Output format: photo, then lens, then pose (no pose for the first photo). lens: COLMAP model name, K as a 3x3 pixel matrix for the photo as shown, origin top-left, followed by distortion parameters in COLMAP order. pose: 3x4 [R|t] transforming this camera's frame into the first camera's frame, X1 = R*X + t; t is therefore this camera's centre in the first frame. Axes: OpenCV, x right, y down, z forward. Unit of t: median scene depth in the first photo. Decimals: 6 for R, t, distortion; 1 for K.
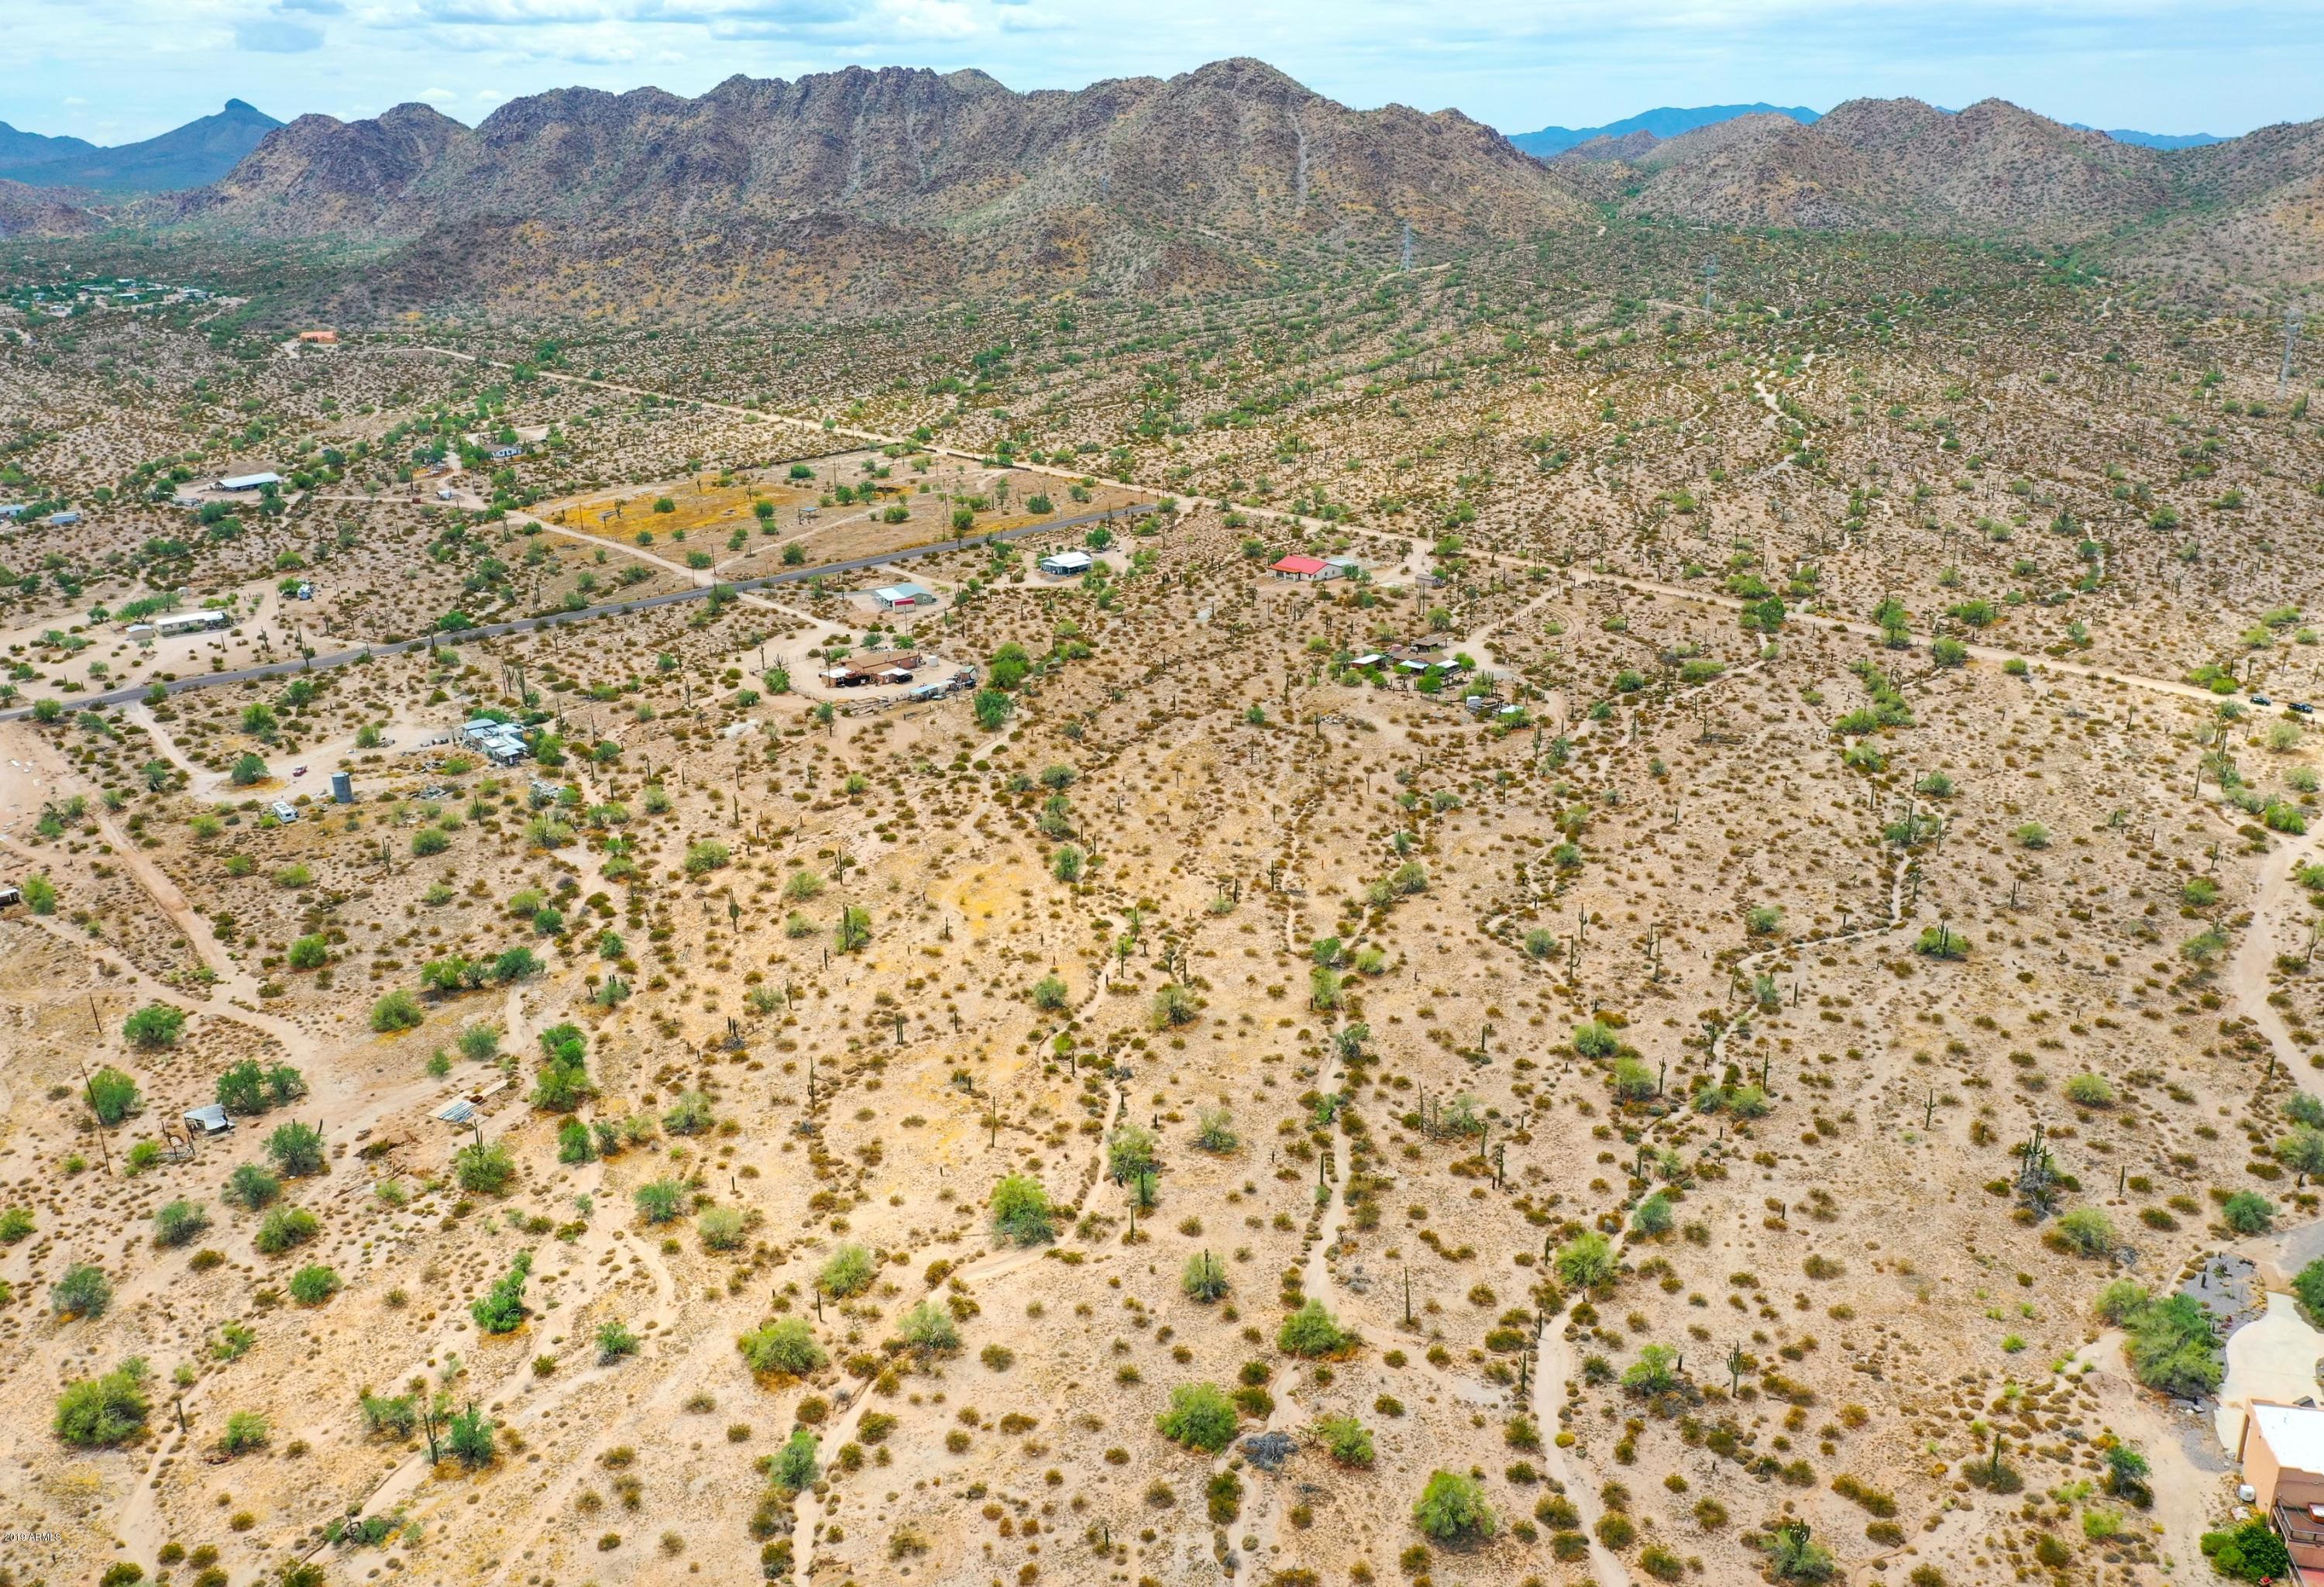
lens RADIAL K [[1900.7, 0, 1168.6], [0, 1900.7, 801.9], [0, 0, 1]] dist [-0.001703, 0.006530]
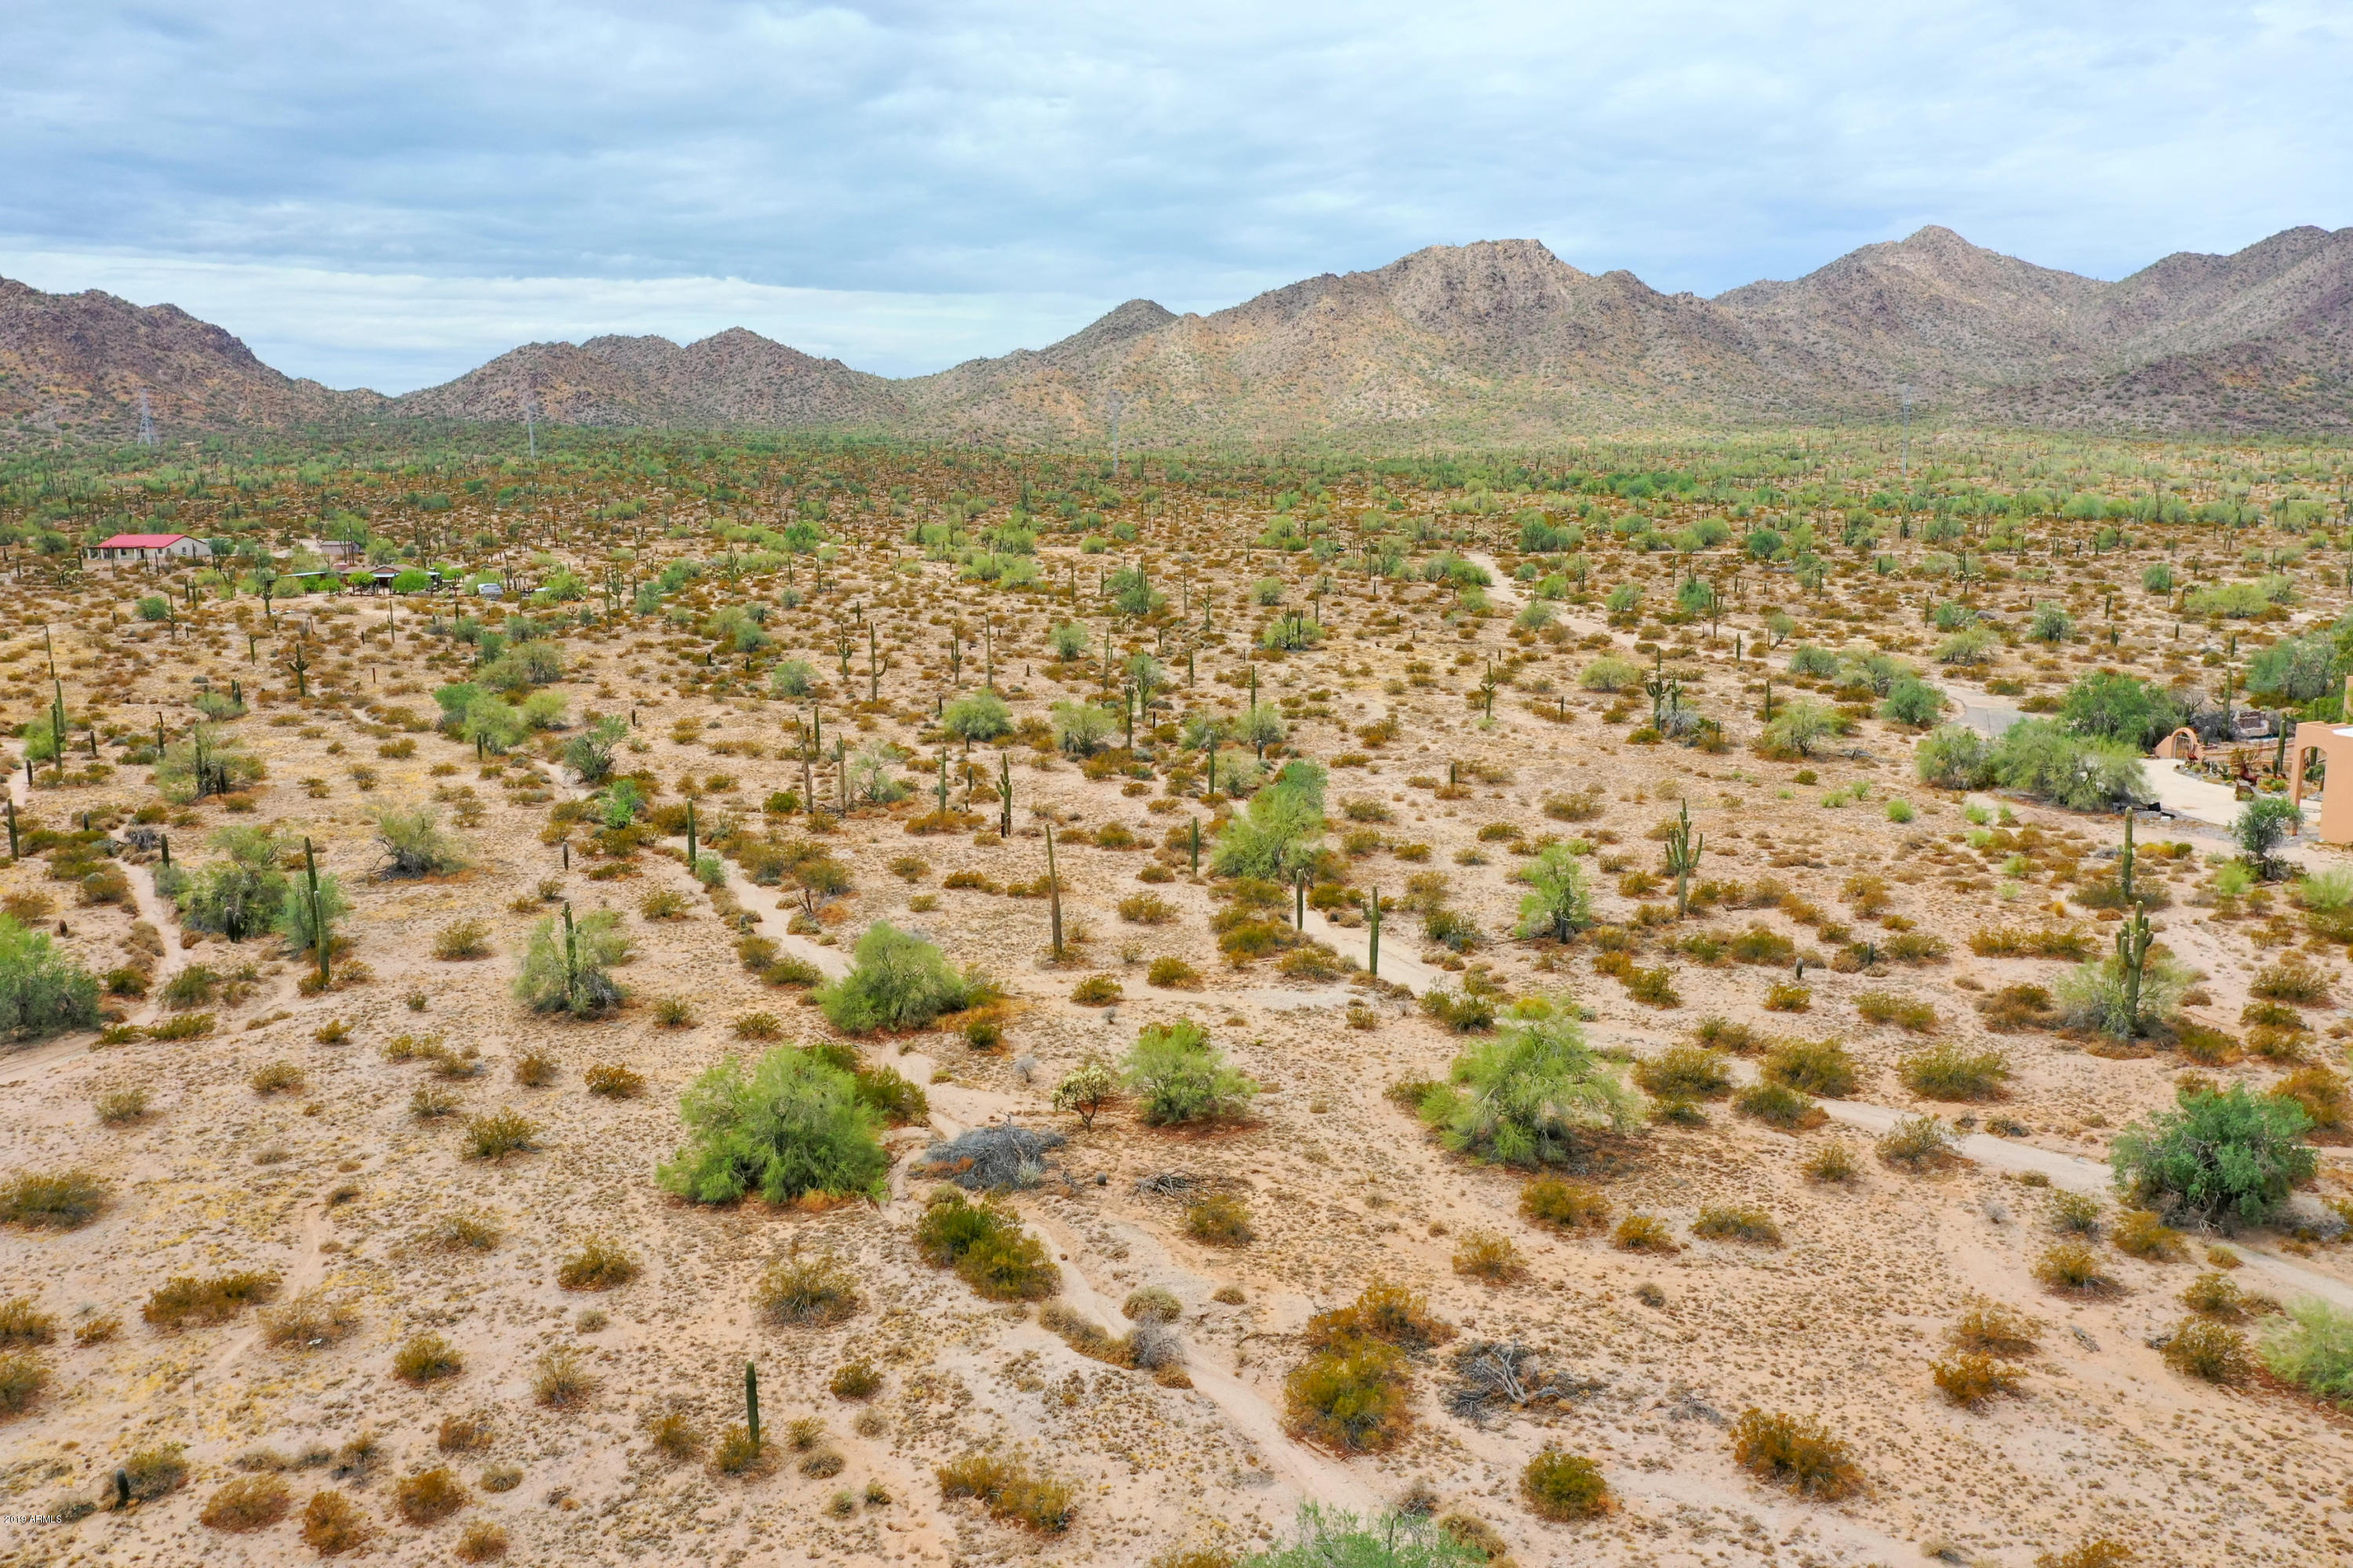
lens RADIAL K [[1884.7, 0, 1167.3], [0, 1884.7, 772.4], [0, 0, 1]] dist [0.006432, 0.000008]
pose [[0.804104, -0.086363, 0.588181, -0.026076], [0.185960, 0.976281, -0.110879, 0.063360], [-0.564655, 0.198537, 0.801092, 0.135558]]
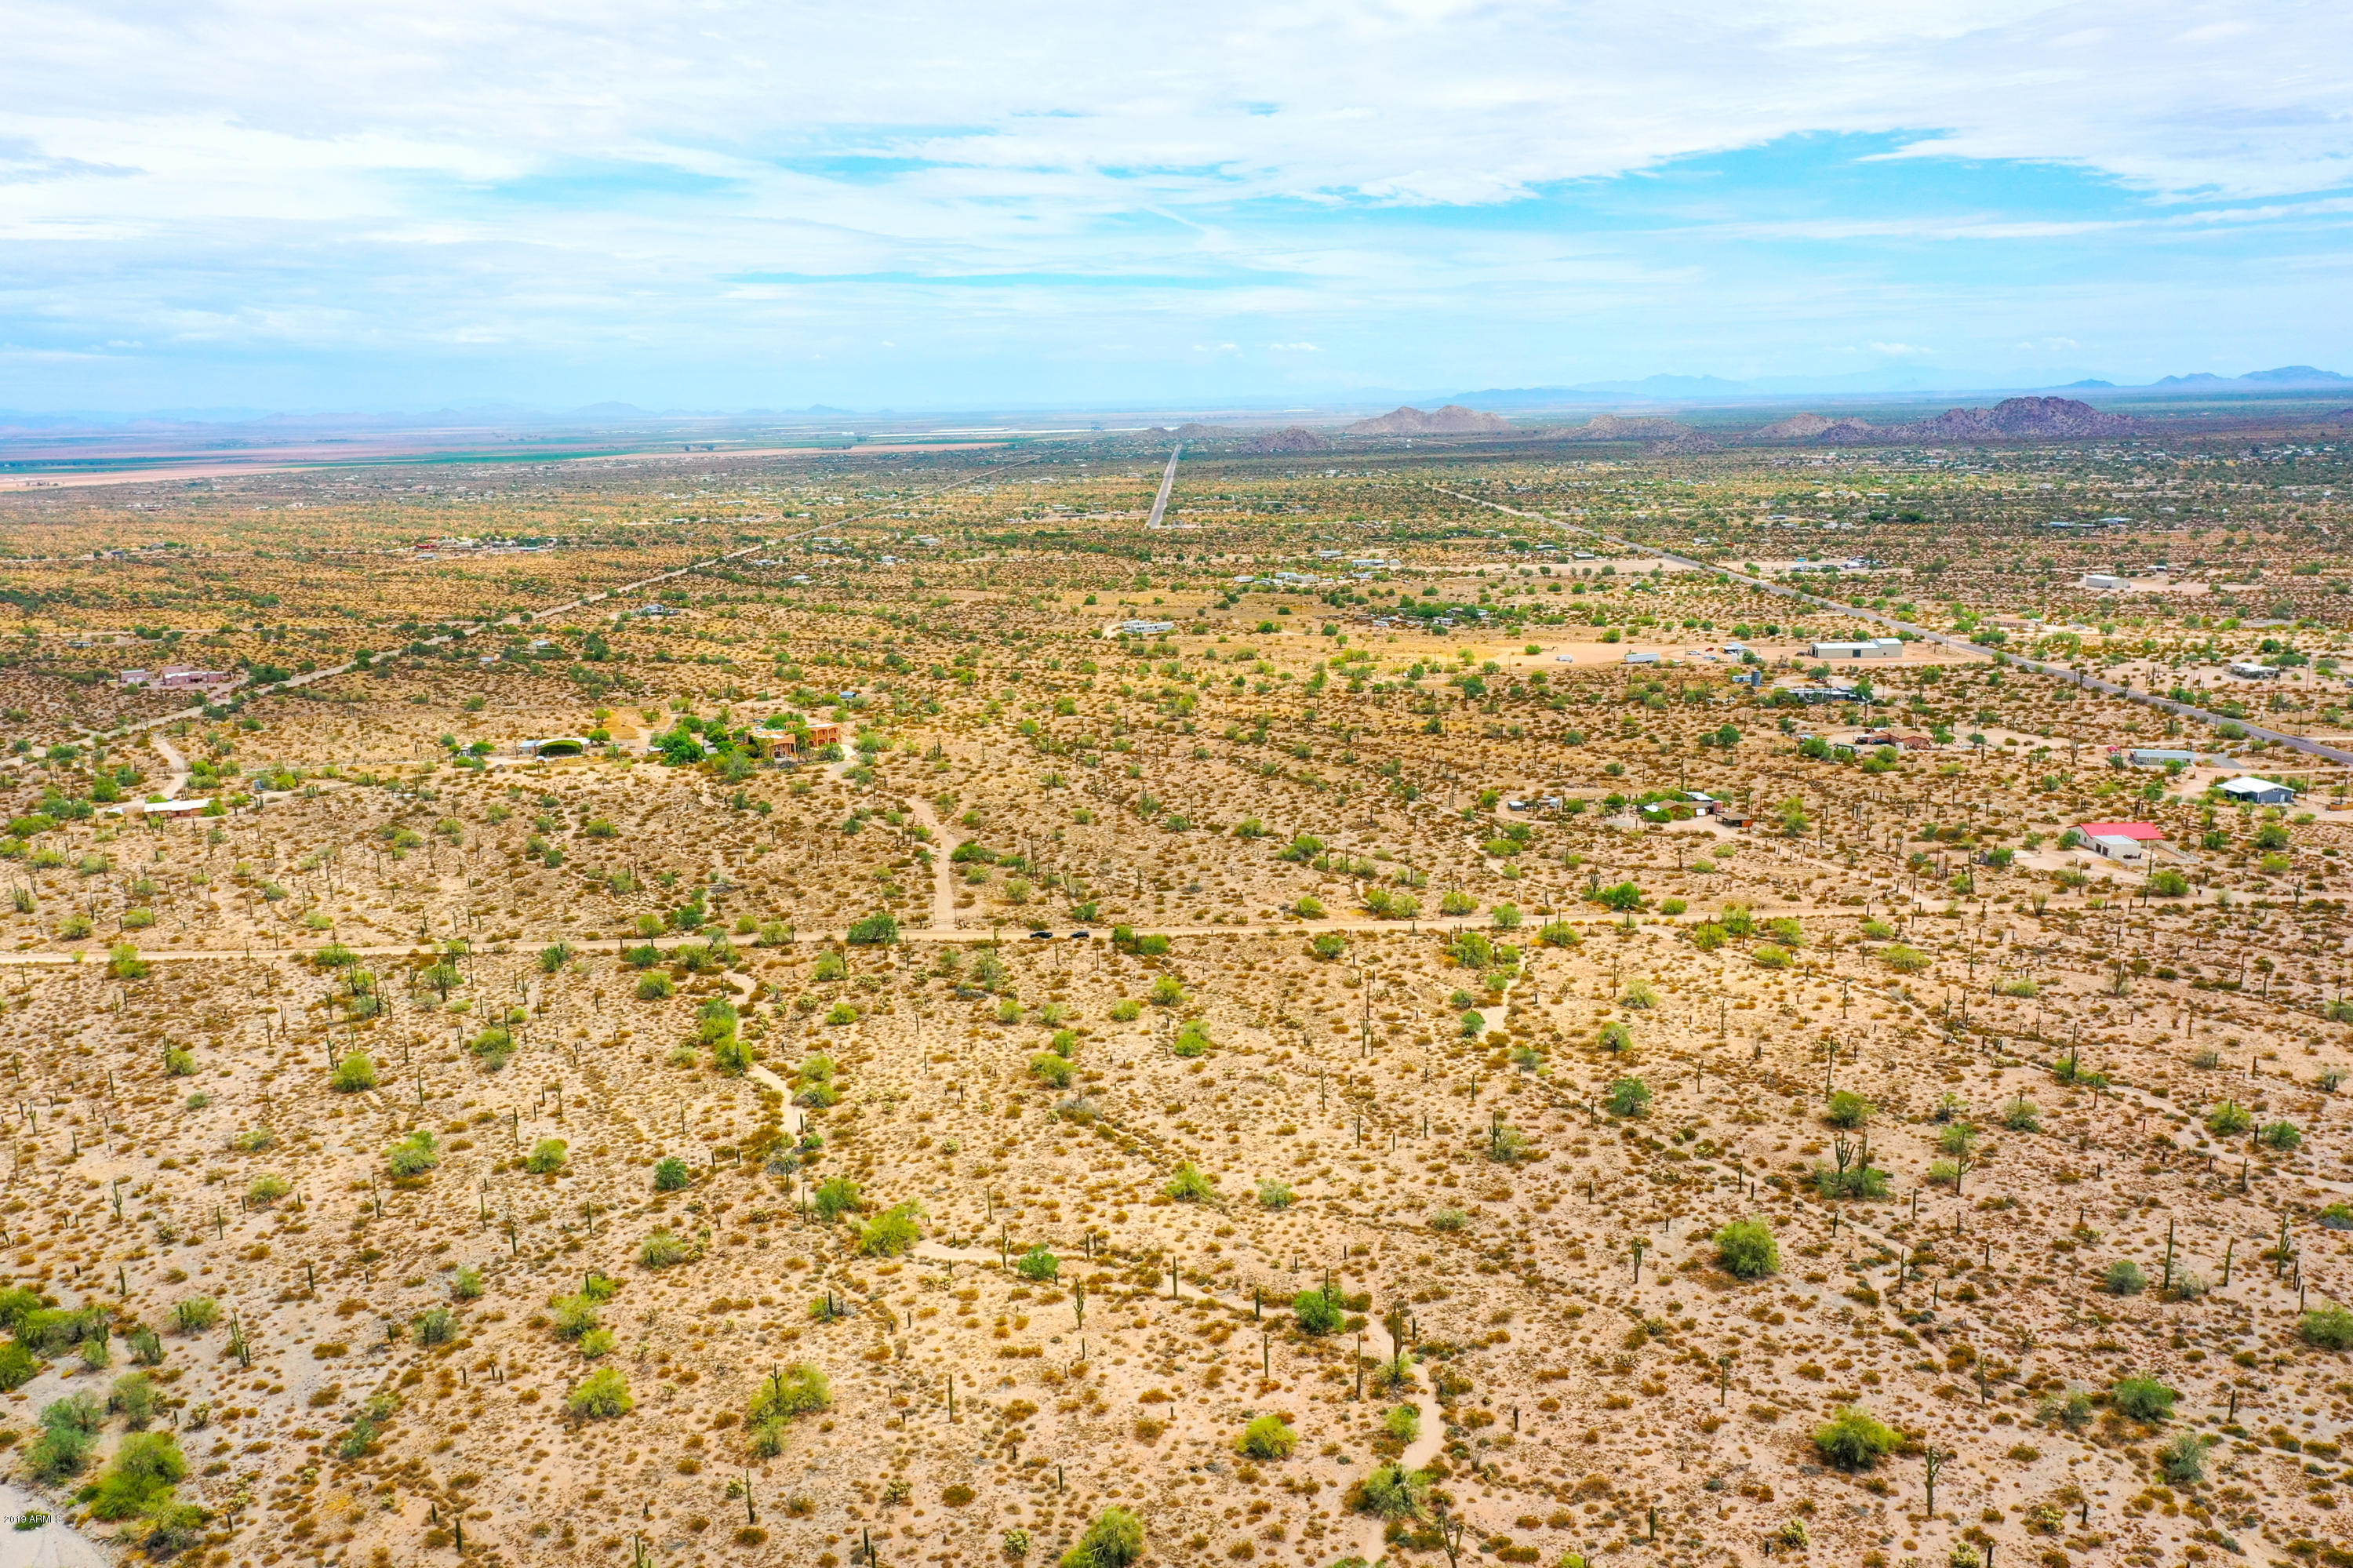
lens RADIAL K [[1884.7, 0, 1183.1], [0, 1884.7, 781.5], [0, 0, 1]] dist [0.006432, 0.000008]
pose [[-0.655986, 0.183613, -0.732099, 0.530485], [-0.209633, 0.887474, 0.410420, -0.226004], [0.725077, 0.422702, -0.543679, 0.661148]]
